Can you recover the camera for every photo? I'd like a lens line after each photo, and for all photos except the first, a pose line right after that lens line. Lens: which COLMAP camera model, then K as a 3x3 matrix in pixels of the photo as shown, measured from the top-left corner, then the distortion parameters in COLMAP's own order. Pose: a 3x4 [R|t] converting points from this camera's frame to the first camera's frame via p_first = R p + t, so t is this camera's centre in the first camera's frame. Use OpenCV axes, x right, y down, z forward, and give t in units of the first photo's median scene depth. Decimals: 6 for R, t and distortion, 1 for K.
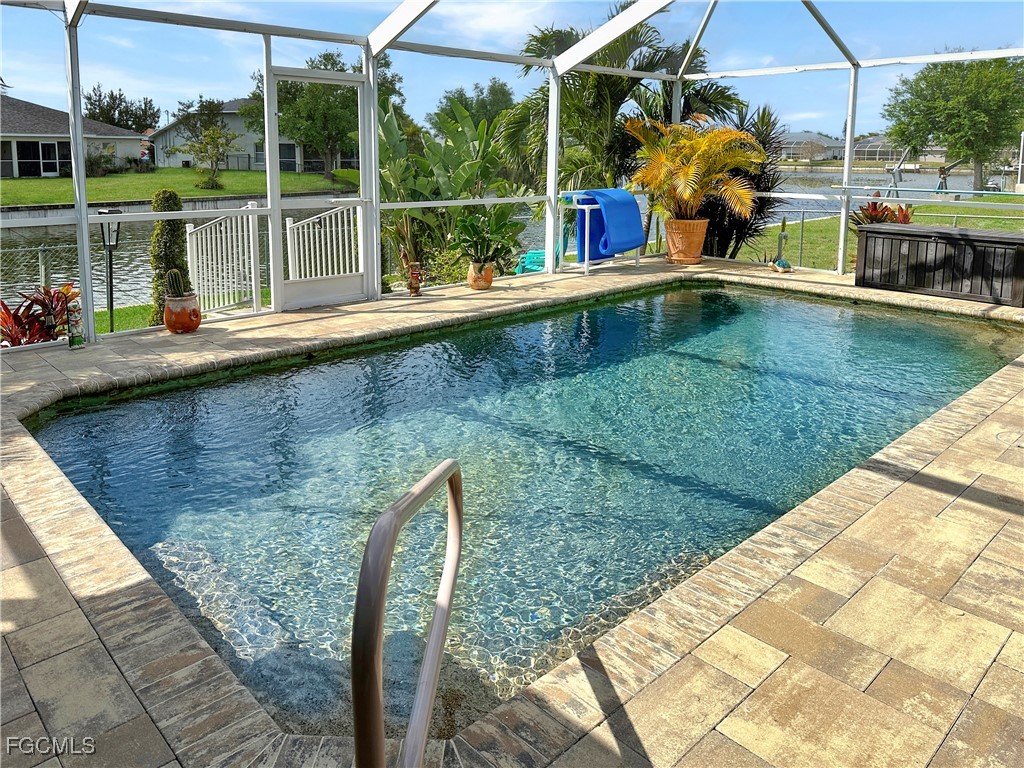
lens RADIAL K [[739.4, 0, 509.4], [0, 739.4, 358.0], [0, 0, 1]] dist [0.053879, -0.066507]
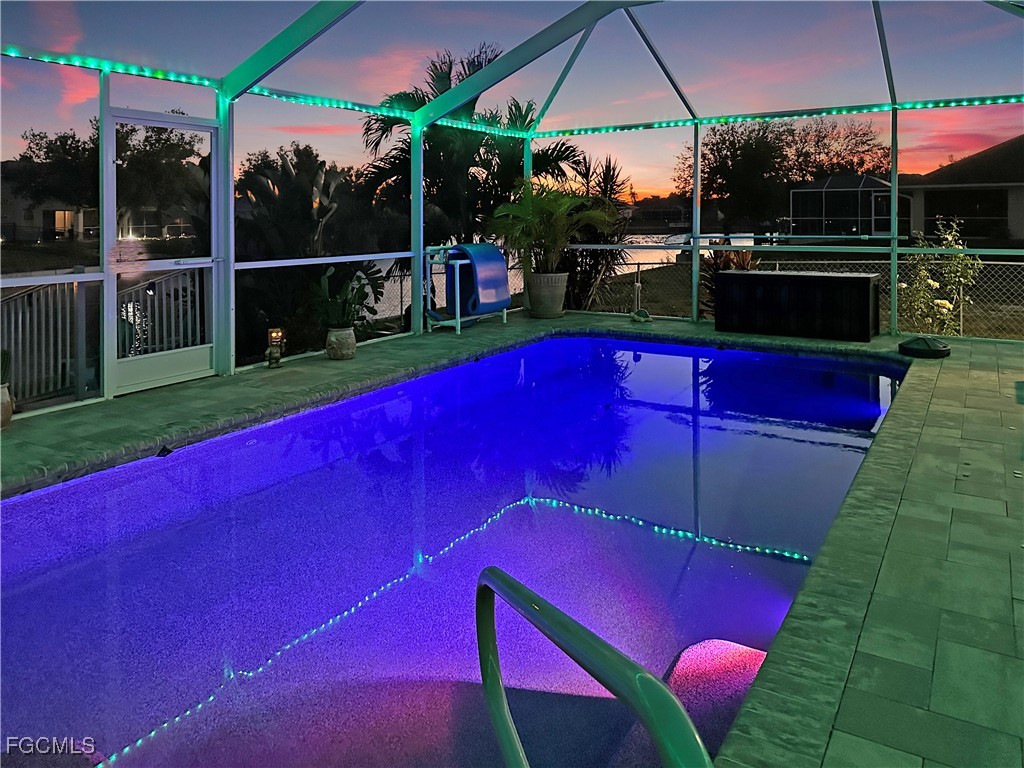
lens RADIAL K [[739.4, 0, 509.4], [0, 739.4, 358.0], [0, 0, 1]] dist [0.053879, -0.066507]
pose [[0.966935, -0.060694, 0.247695, -0.213295], [0.080554, 0.994230, -0.070842, -0.025353], [-0.241966, 0.088453, 0.966245, 0.209998]]
